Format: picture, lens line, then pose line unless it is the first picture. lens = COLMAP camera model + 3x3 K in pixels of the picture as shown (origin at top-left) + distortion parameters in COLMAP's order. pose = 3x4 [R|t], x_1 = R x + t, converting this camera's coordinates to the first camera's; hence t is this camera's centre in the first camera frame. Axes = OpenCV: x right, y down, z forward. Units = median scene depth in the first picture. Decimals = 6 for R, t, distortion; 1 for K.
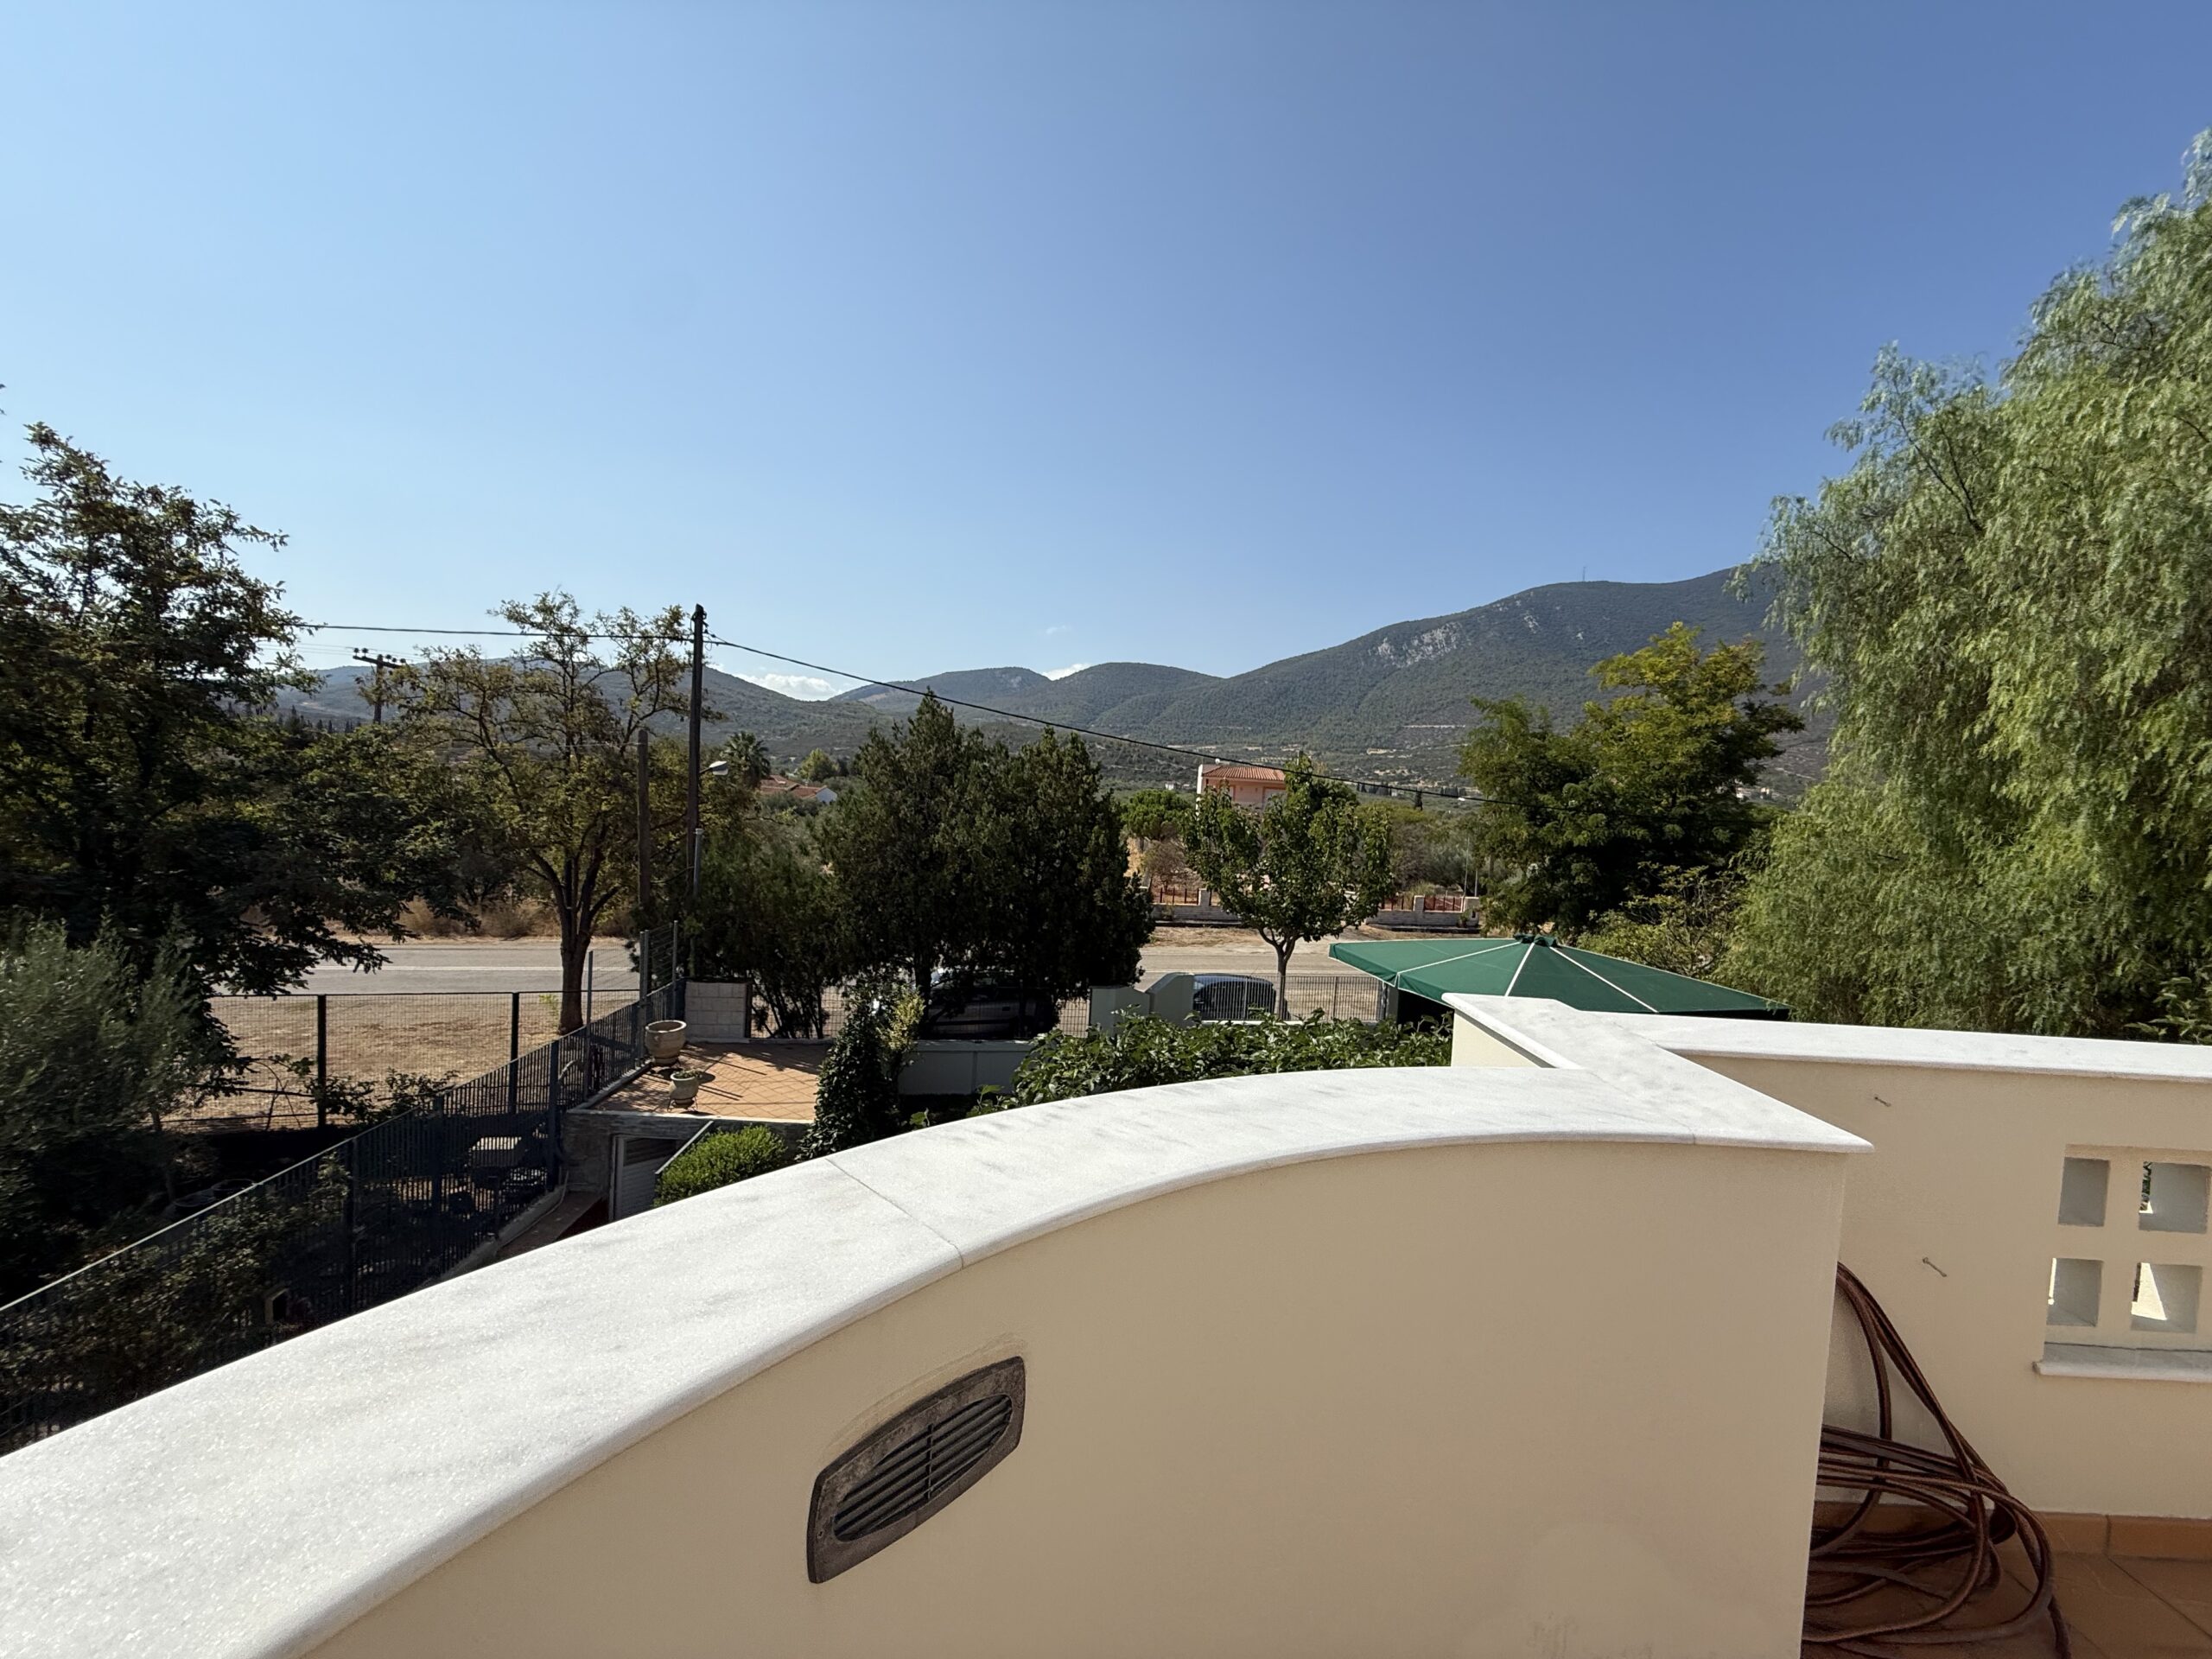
lens RADIAL K [[883.9, 0, 1106.0], [0, 883.9, 829.5], [0, 0, 1]] dist [-0.001404, -0.000059]
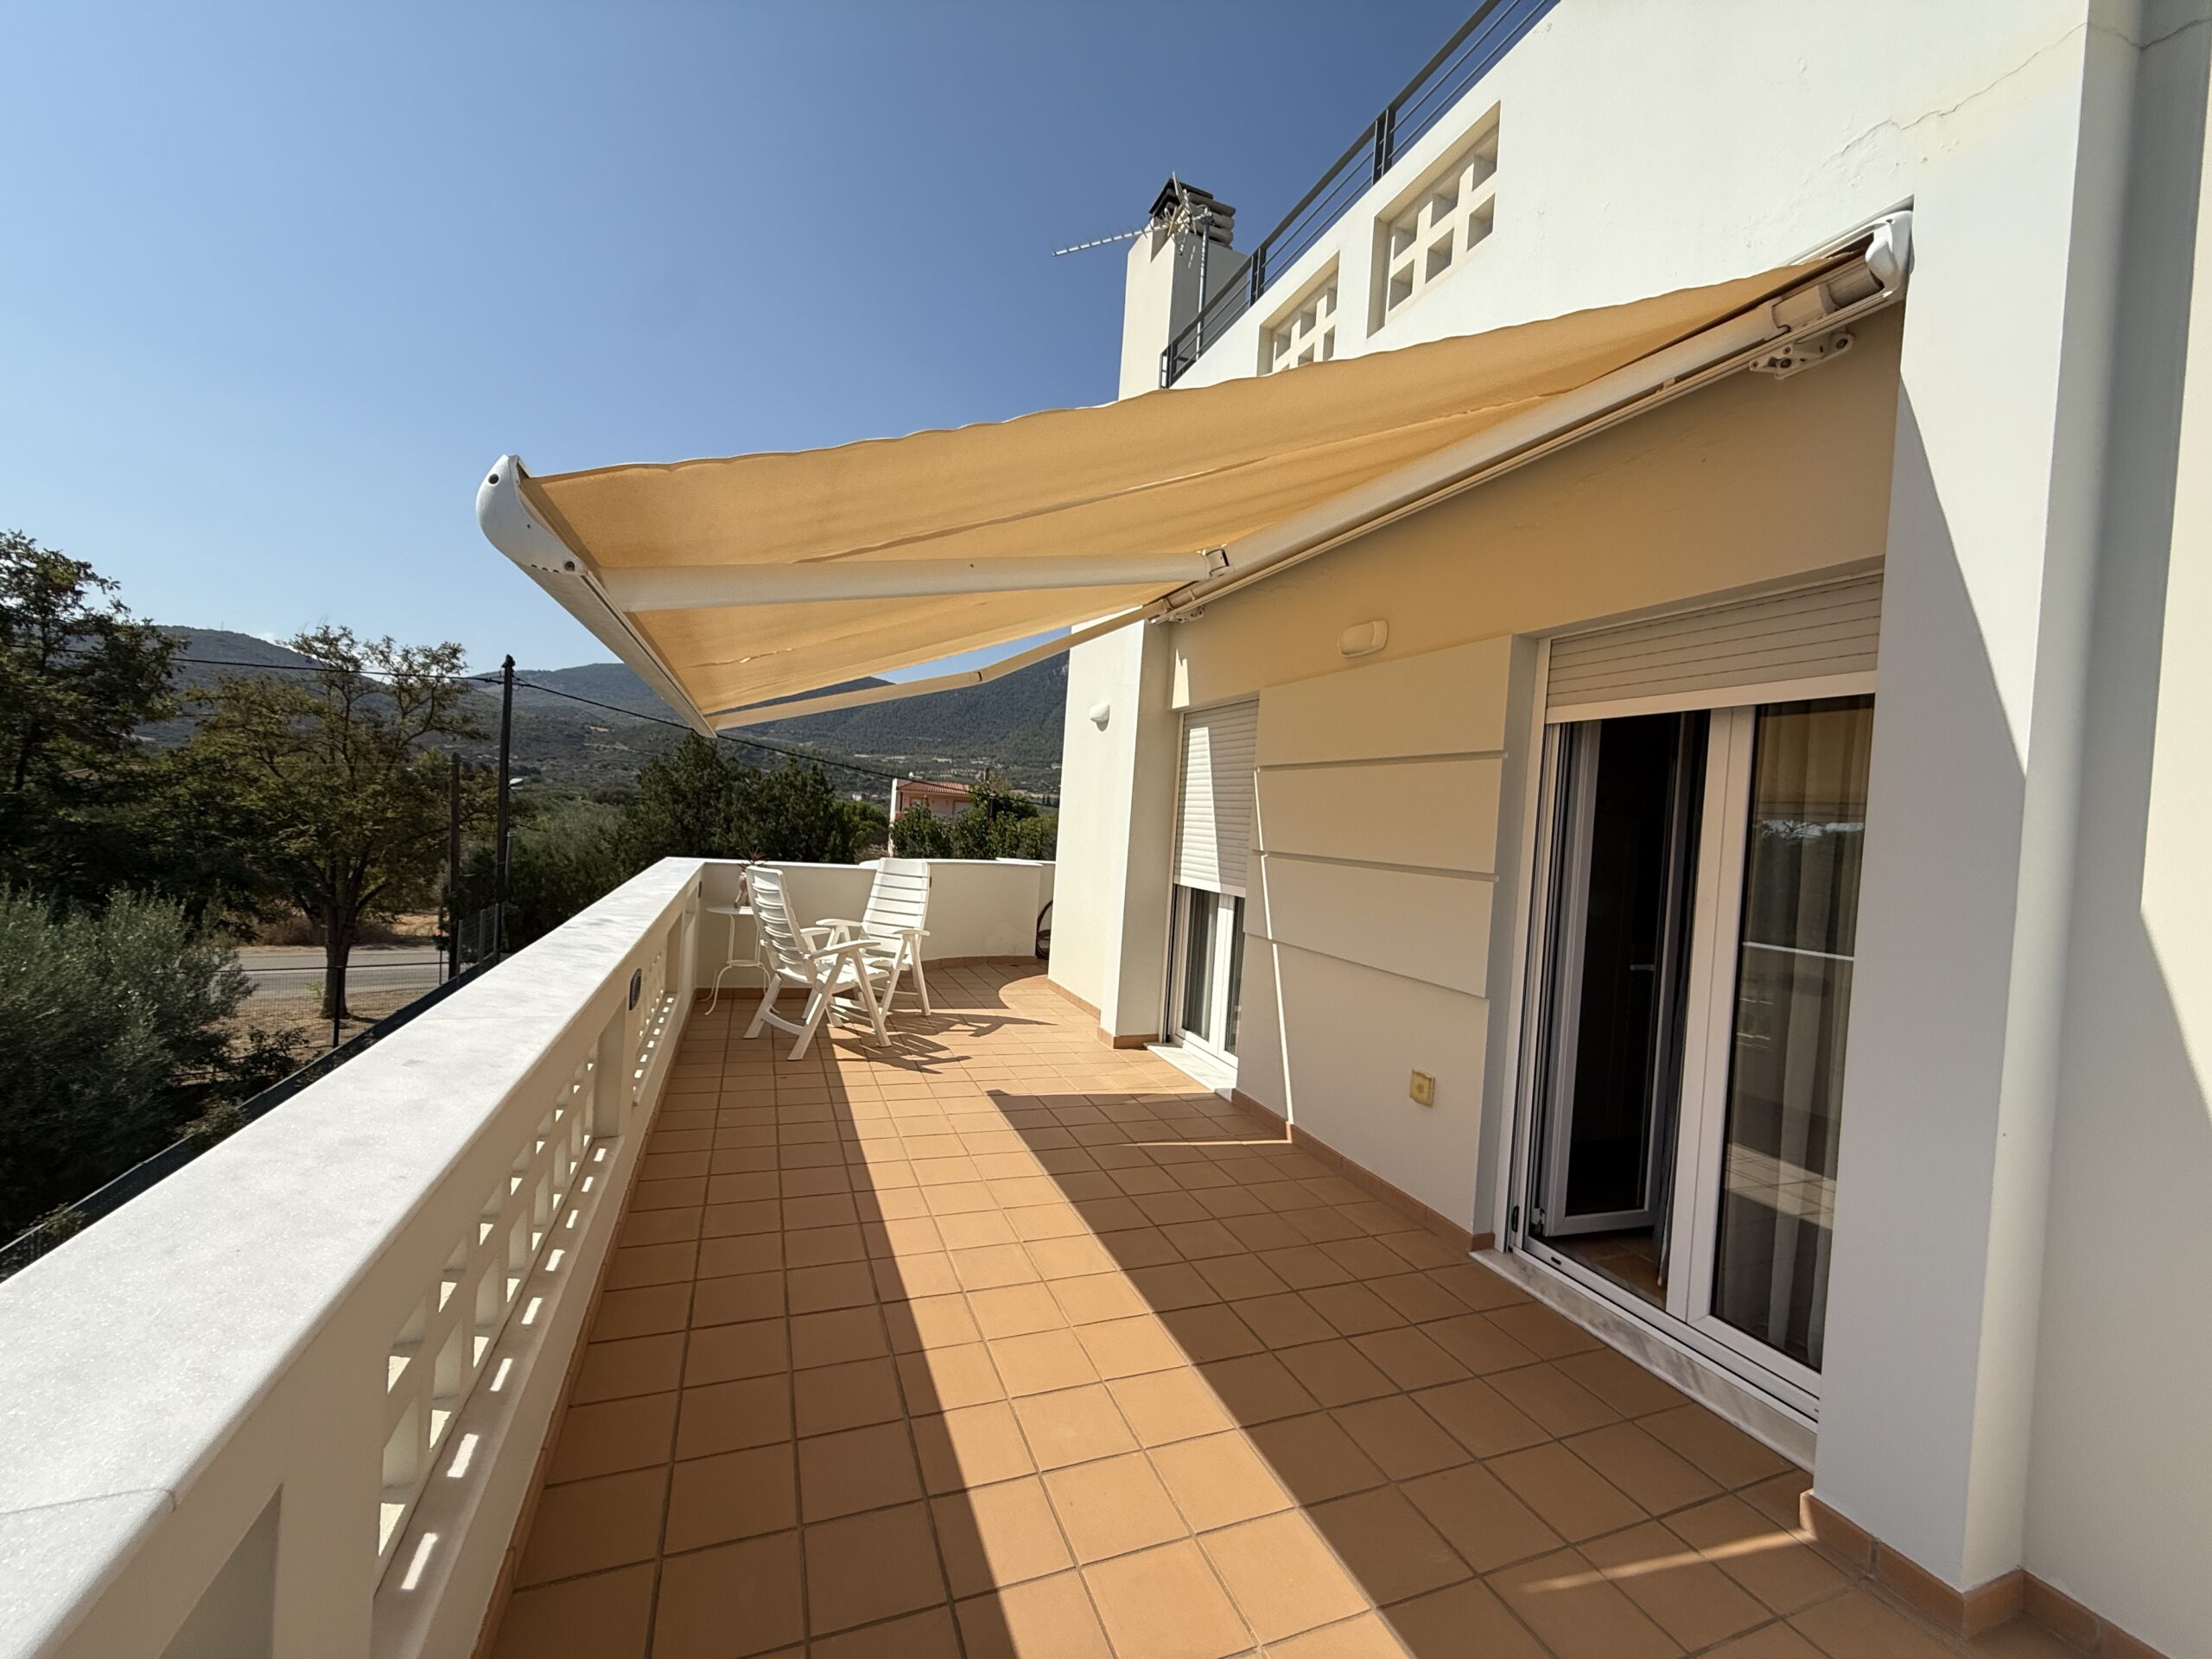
lens RADIAL K [[883.9, 0, 1106.0], [0, 883.9, 829.5], [0, 0, 1]] dist [-0.001404, -0.000059]
pose [[0.940202, 0.002182, 0.340611, -0.073645], [0.002215, 0.999919, -0.012520, 0.010569], [-0.340610, 0.012526, 0.940121, -0.400135]]
